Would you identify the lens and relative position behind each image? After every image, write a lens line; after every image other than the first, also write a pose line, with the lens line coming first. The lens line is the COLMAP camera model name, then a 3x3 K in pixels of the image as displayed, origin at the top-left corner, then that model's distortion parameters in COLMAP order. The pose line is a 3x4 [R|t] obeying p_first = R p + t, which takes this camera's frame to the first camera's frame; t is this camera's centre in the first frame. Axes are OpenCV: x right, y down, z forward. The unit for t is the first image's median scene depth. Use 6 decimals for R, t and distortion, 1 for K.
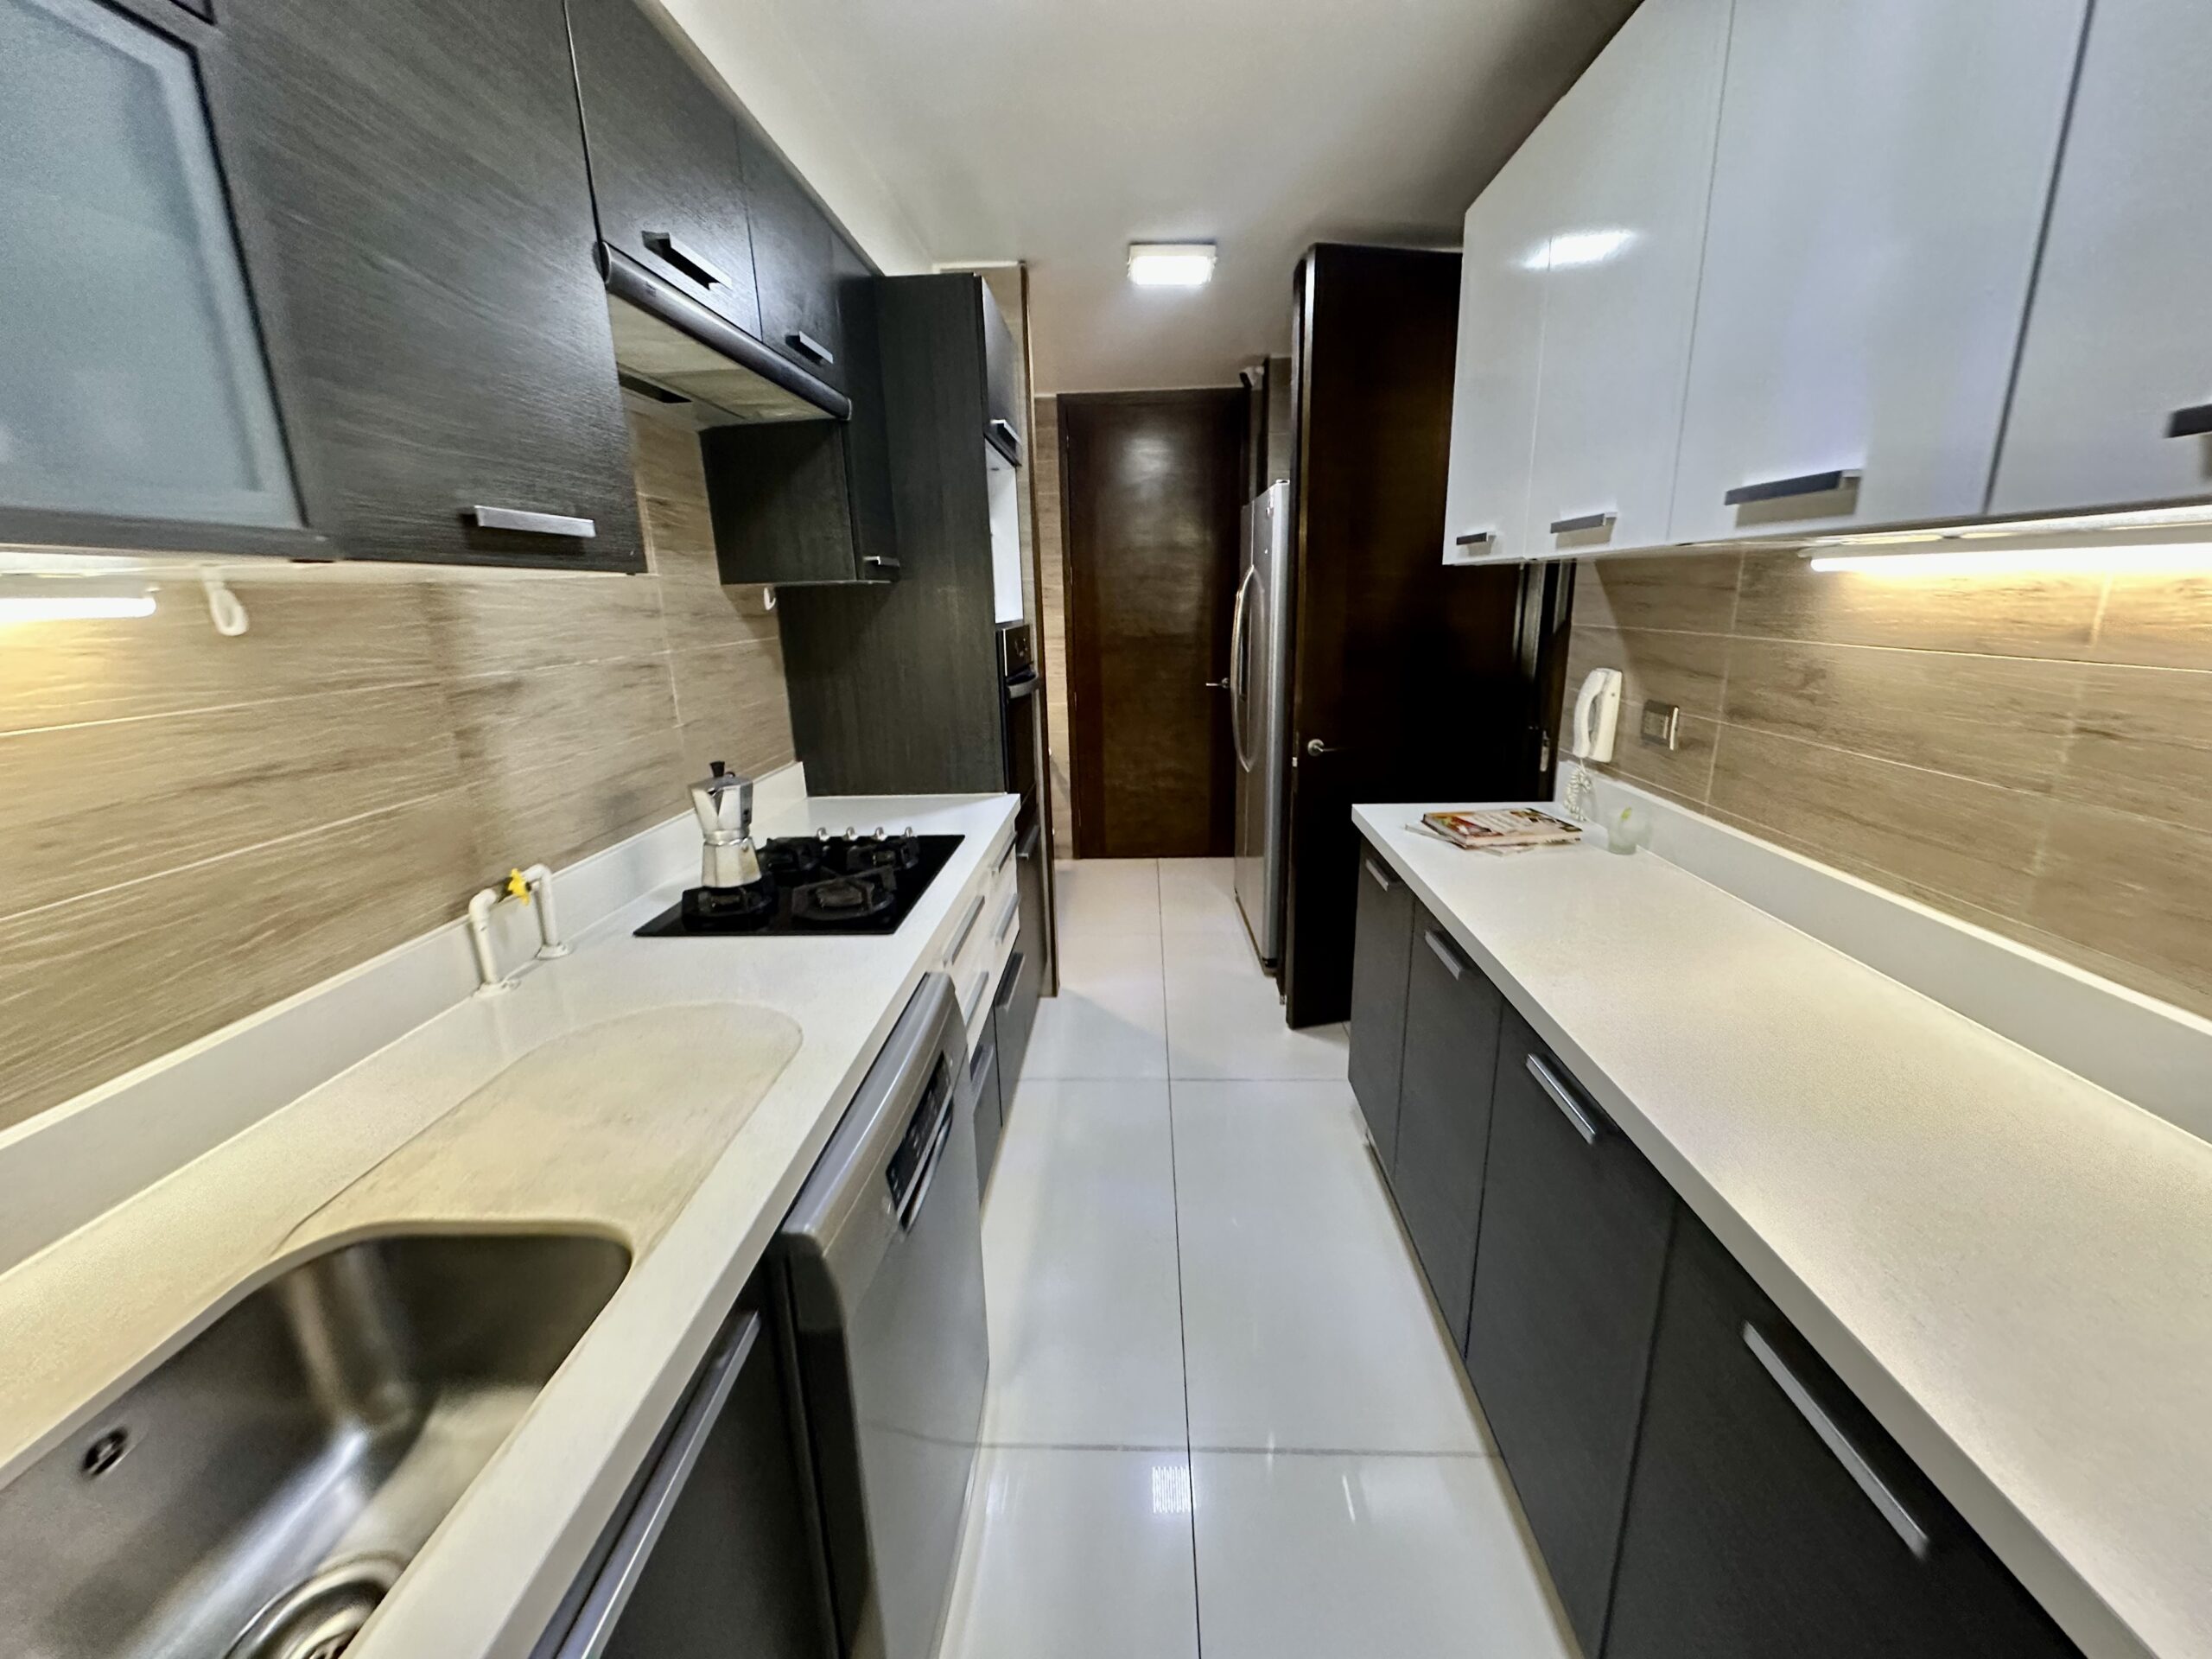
lens RADIAL K [[884.9, 0, 1109.2], [0, 884.9, 833.2], [0, 0, 1]] dist [-0.002034, 0.000991]
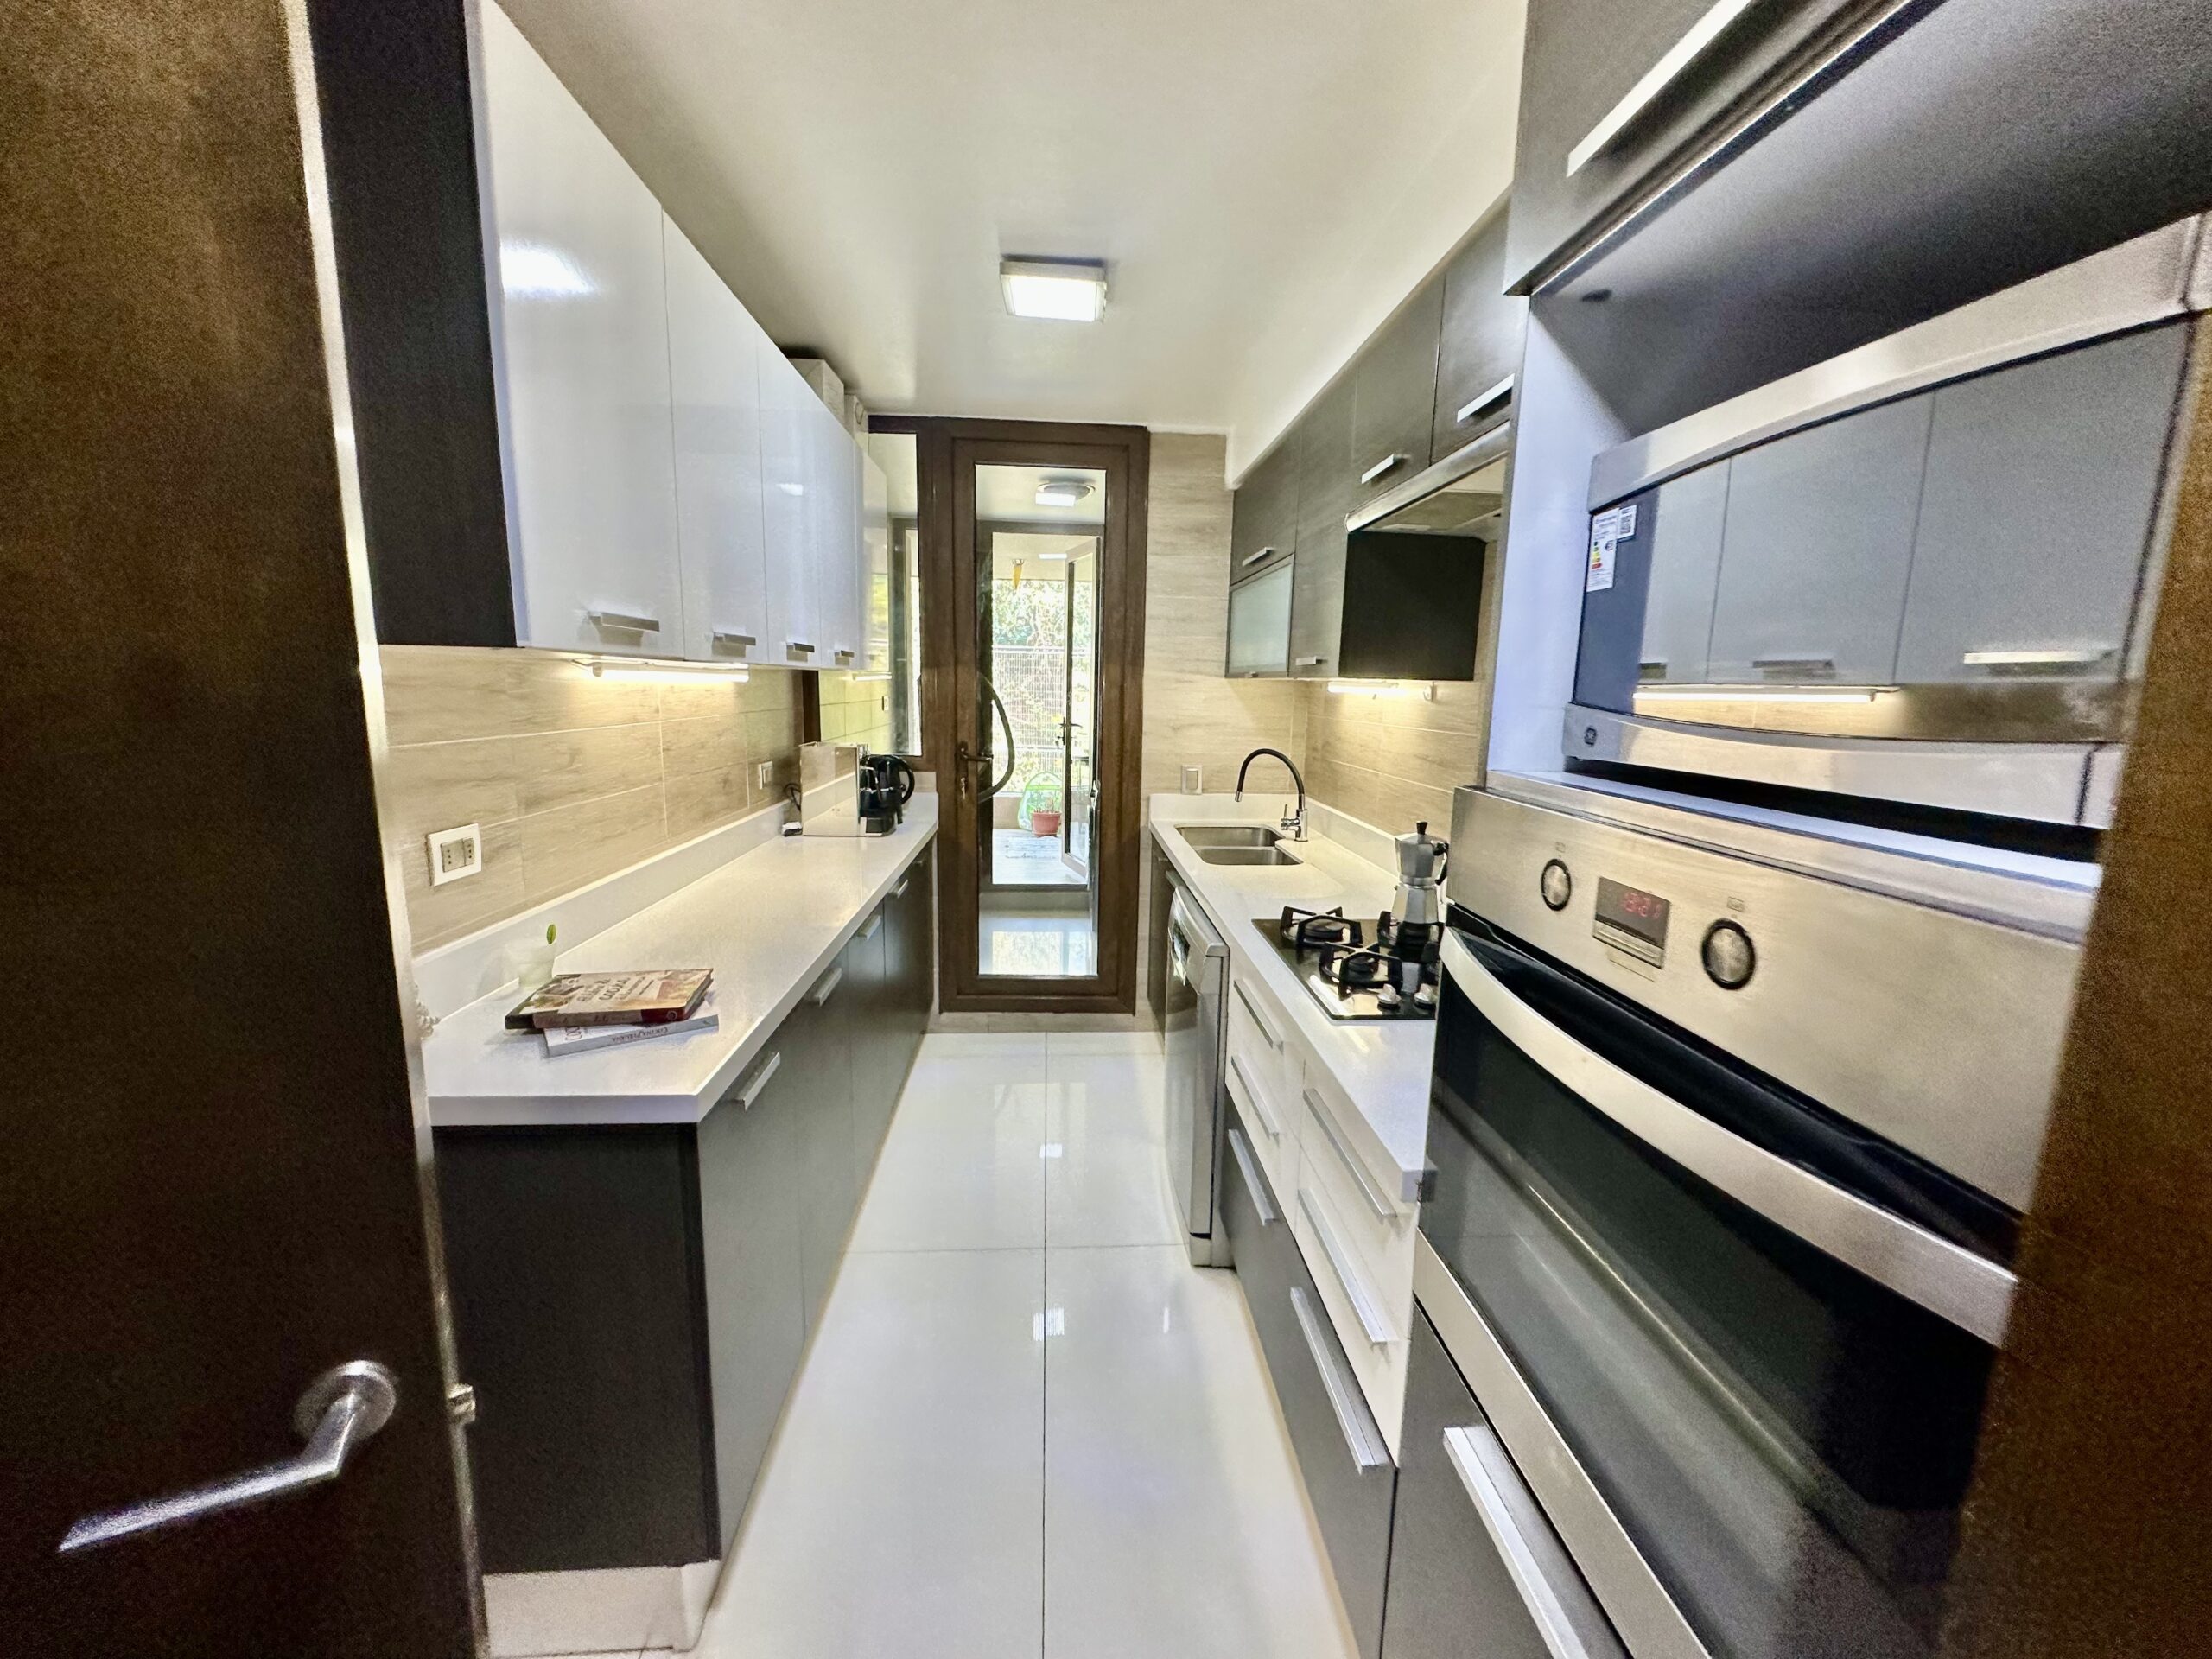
lens RADIAL K [[884.9, 0, 1108.4], [0, 884.9, 827.7], [0, 0, 1]] dist [-0.002034, 0.000991]
pose [[-0.993770, 0.025747, -0.108436, 0.130699], [-0.021521, 0.910306, 0.413376, -0.581419], [0.109353, 0.413134, -0.904081, 2.107201]]
